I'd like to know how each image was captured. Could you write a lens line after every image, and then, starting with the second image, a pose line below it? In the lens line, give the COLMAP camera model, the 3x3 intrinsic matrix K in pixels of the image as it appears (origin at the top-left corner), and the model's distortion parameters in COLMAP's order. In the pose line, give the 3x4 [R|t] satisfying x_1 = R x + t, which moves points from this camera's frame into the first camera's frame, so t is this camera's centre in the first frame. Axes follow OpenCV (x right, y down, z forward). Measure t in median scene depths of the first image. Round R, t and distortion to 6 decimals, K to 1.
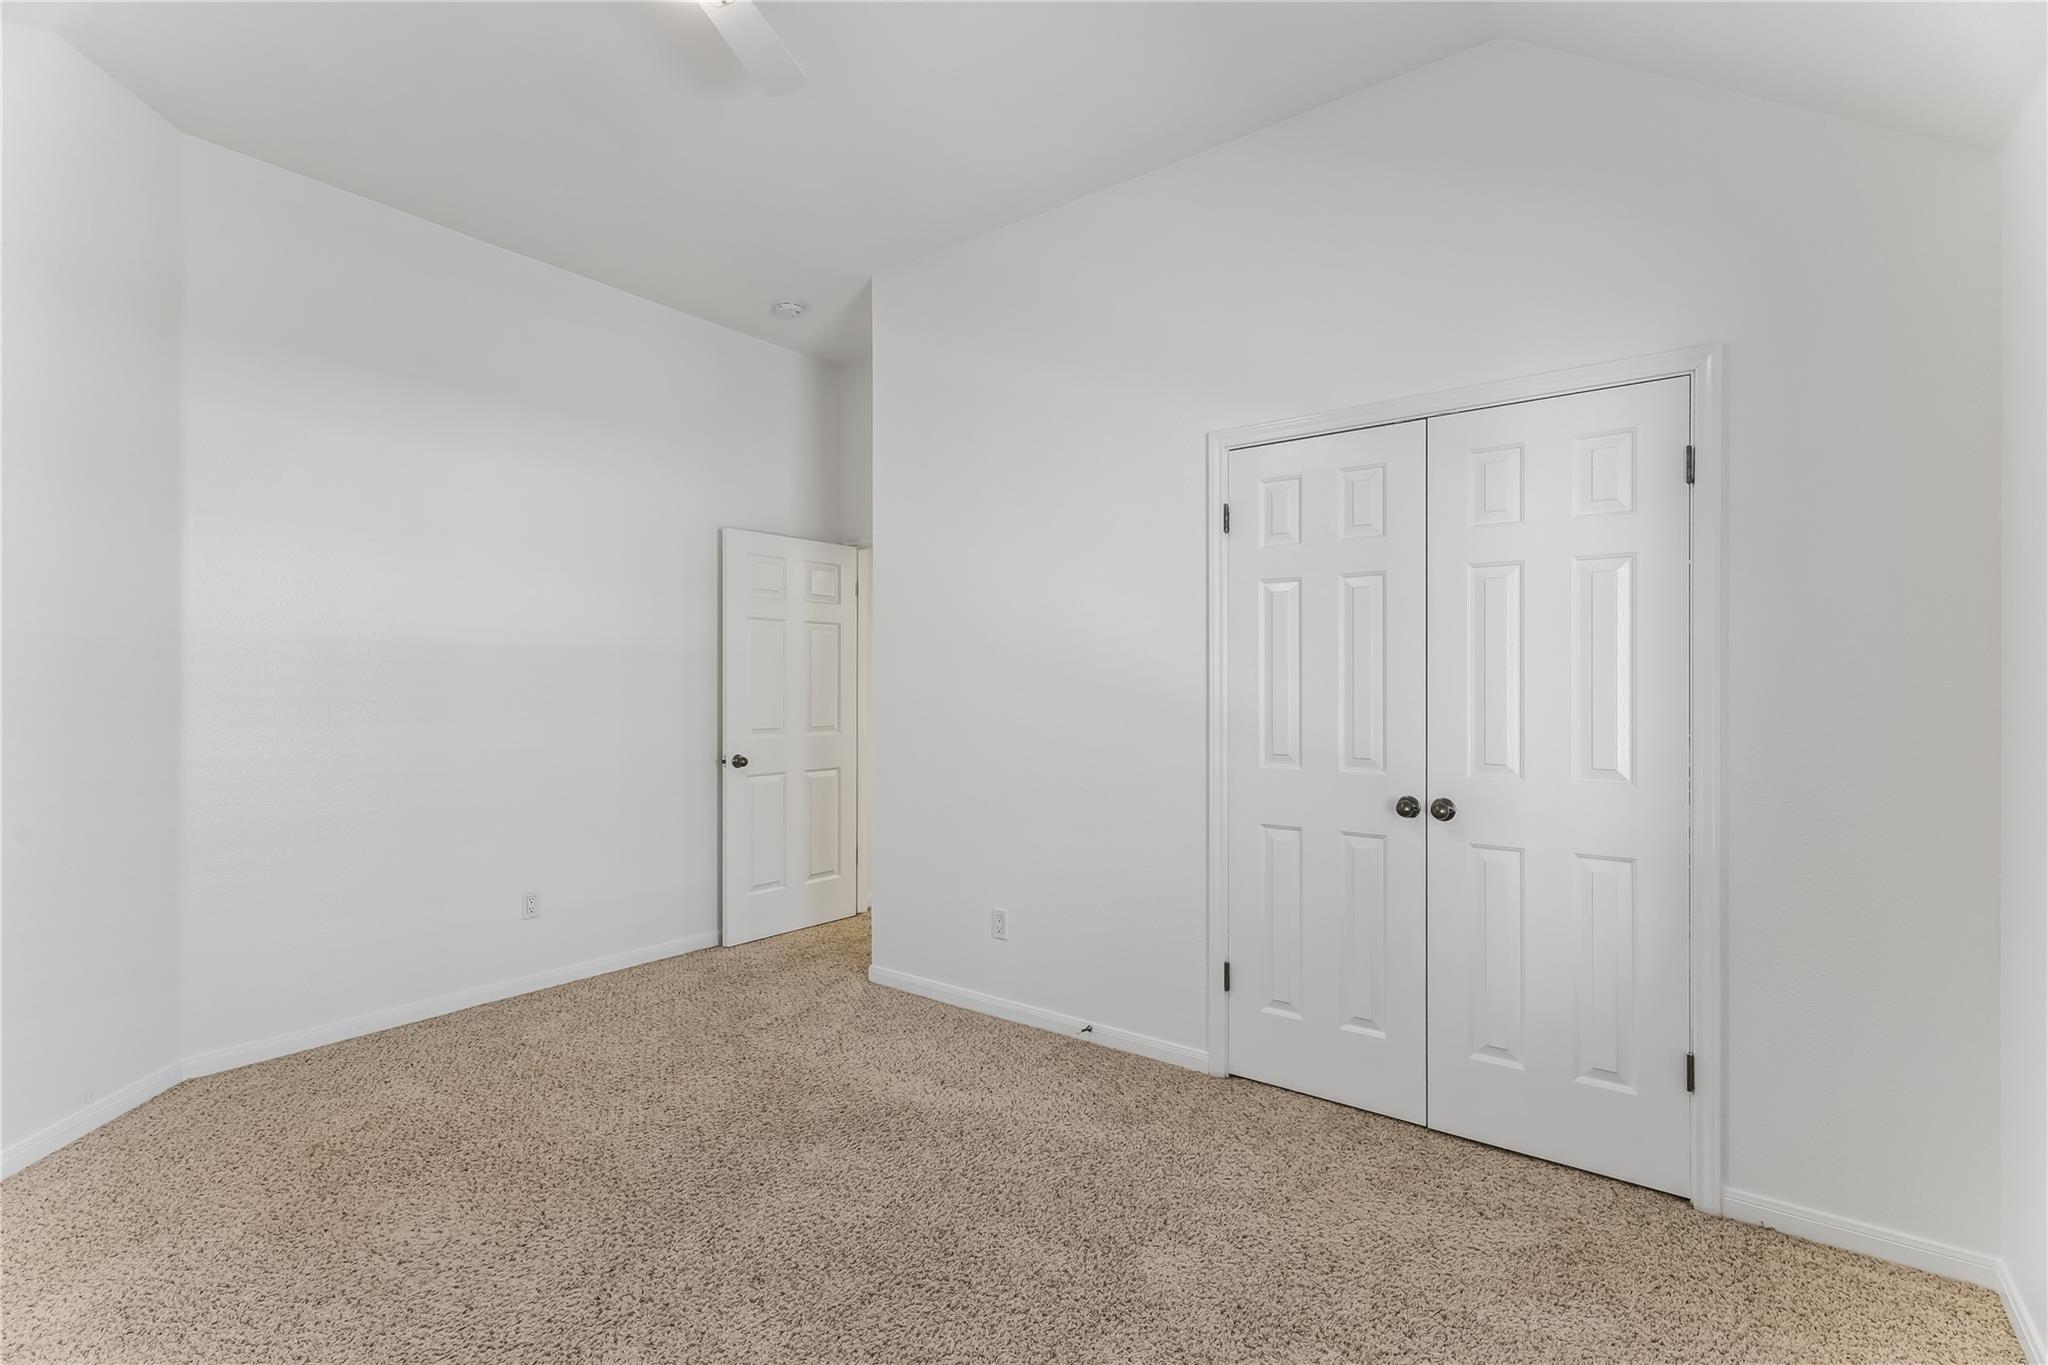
lens RADIAL K [[929.4, 0, 1024.0], [0, 929.4, 682.5], [0, 0, 1]] dist [0.002368, -0.000011]
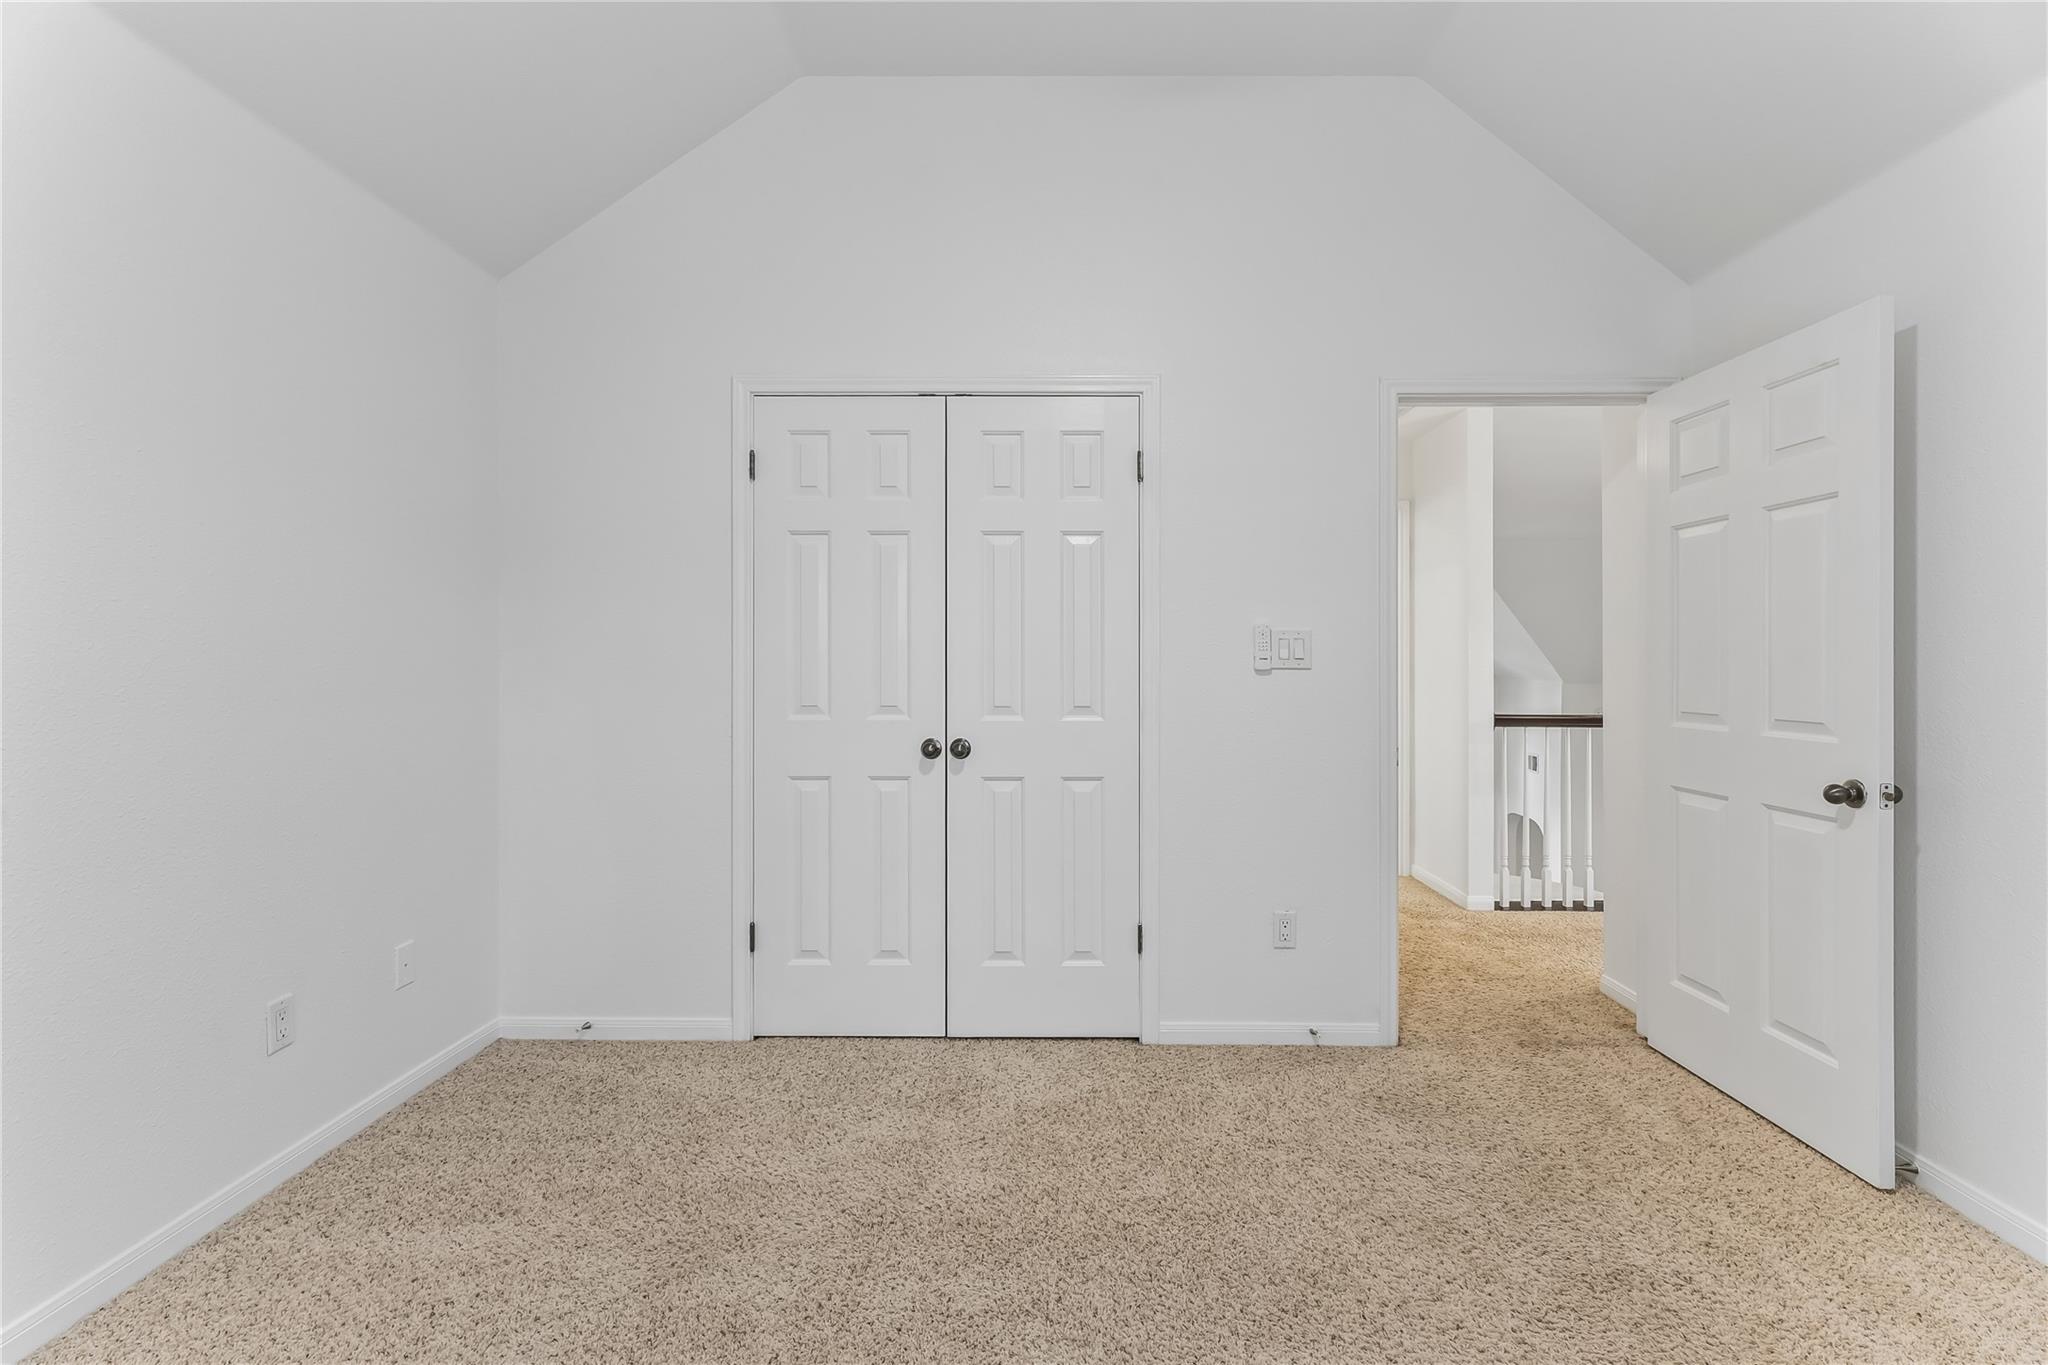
lens RADIAL K [[891.1, 0, 1027.2], [0, 891.1, 640.2], [0, 0, 1]] dist [-0.000398, -0.000037]
pose [[0.803122, 0.001711, 0.595812, -0.115166], [-0.005662, 0.999973, 0.004759, 0.000482], [-0.595788, -0.007195, 0.803110, 0.087671]]
